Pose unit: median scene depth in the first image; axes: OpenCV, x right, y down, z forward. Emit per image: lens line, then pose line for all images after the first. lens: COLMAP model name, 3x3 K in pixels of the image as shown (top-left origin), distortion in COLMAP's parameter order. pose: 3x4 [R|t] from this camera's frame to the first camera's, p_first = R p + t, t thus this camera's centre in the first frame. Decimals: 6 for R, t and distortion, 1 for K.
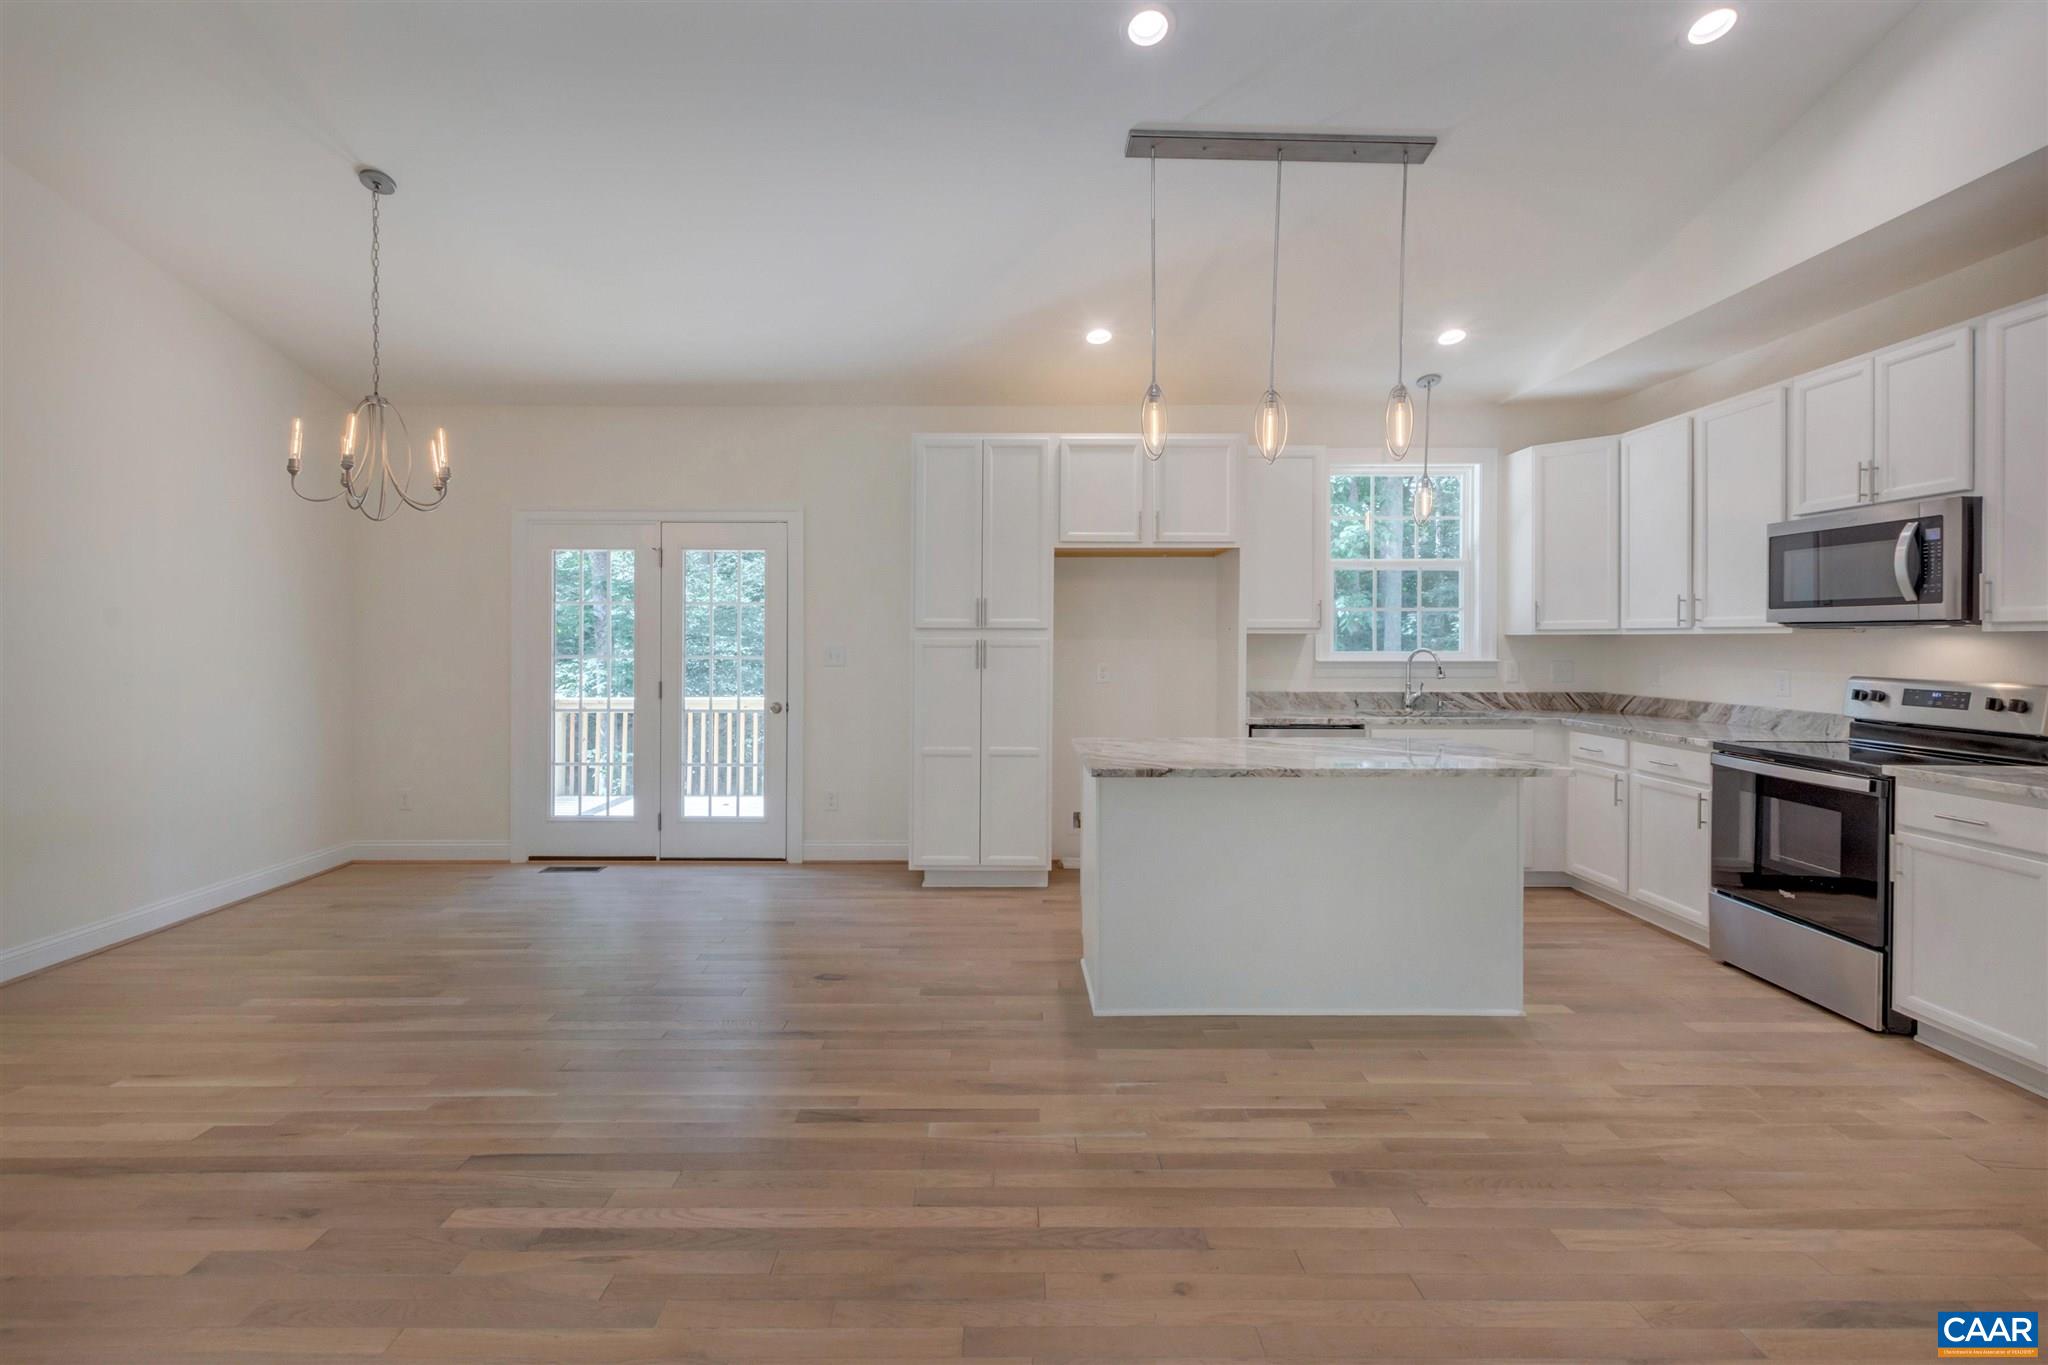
lens RADIAL K [[1018.1, 0, 884.1], [0, 1018.1, 640.1], [0, 0, 1]] dist [0.001745, -0.000610]
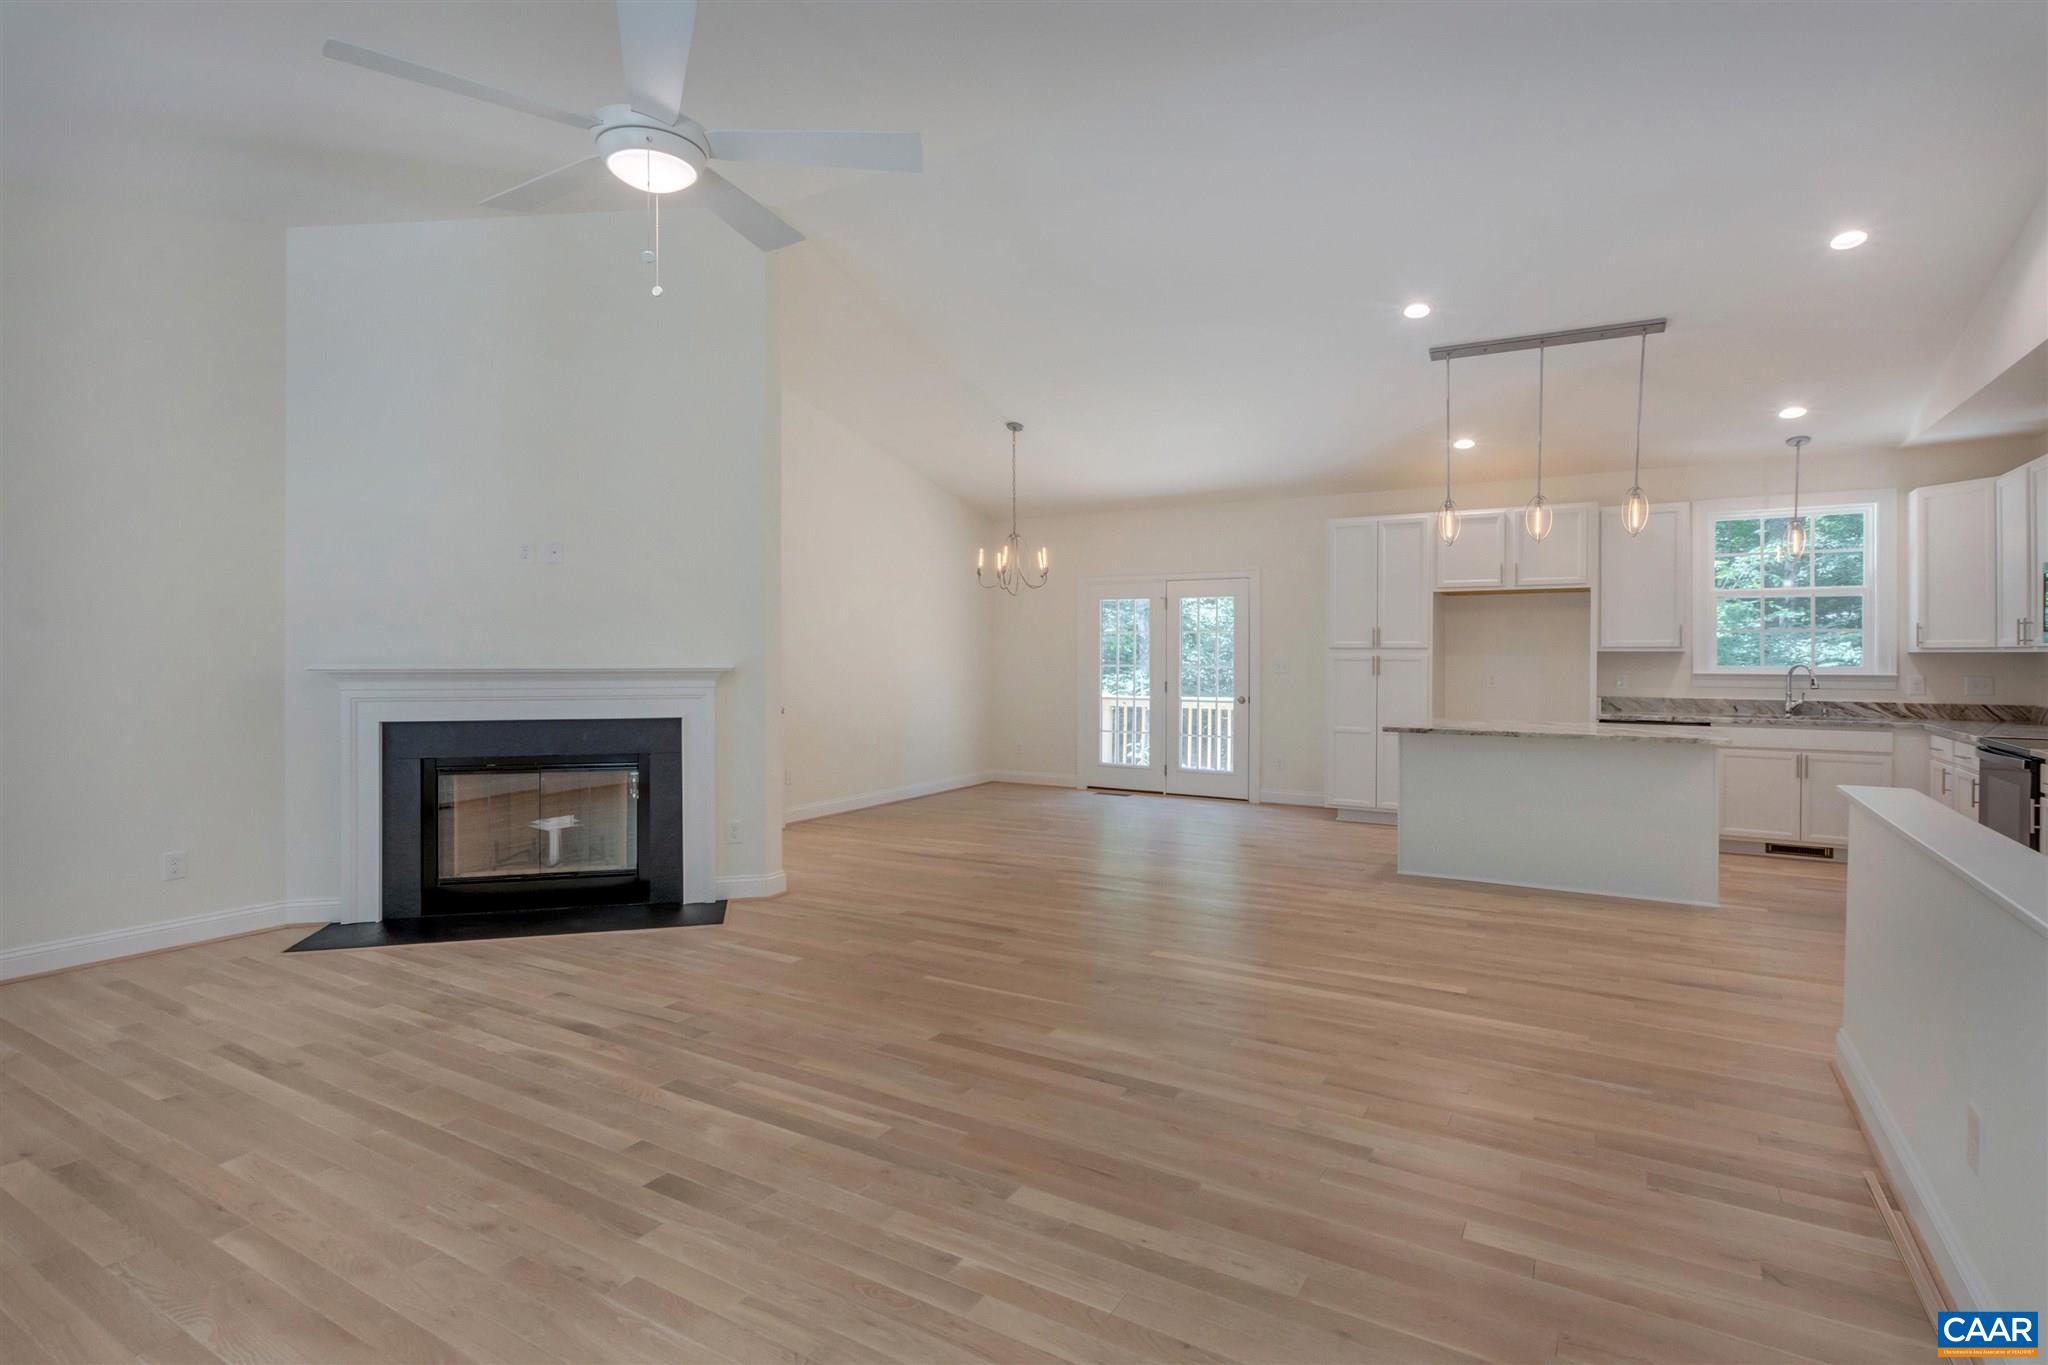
lens RADIAL K [[844.3, 0, 978.7], [0, 844.3, 651.3], [0, 0, 1]] dist [0.003128, -0.000551]
pose [[0.893550, -0.000217, -0.448964, 0.129723], [-0.001946, 0.999989, -0.004356, -0.000194], [0.448960, 0.004766, 0.893539, -0.361713]]
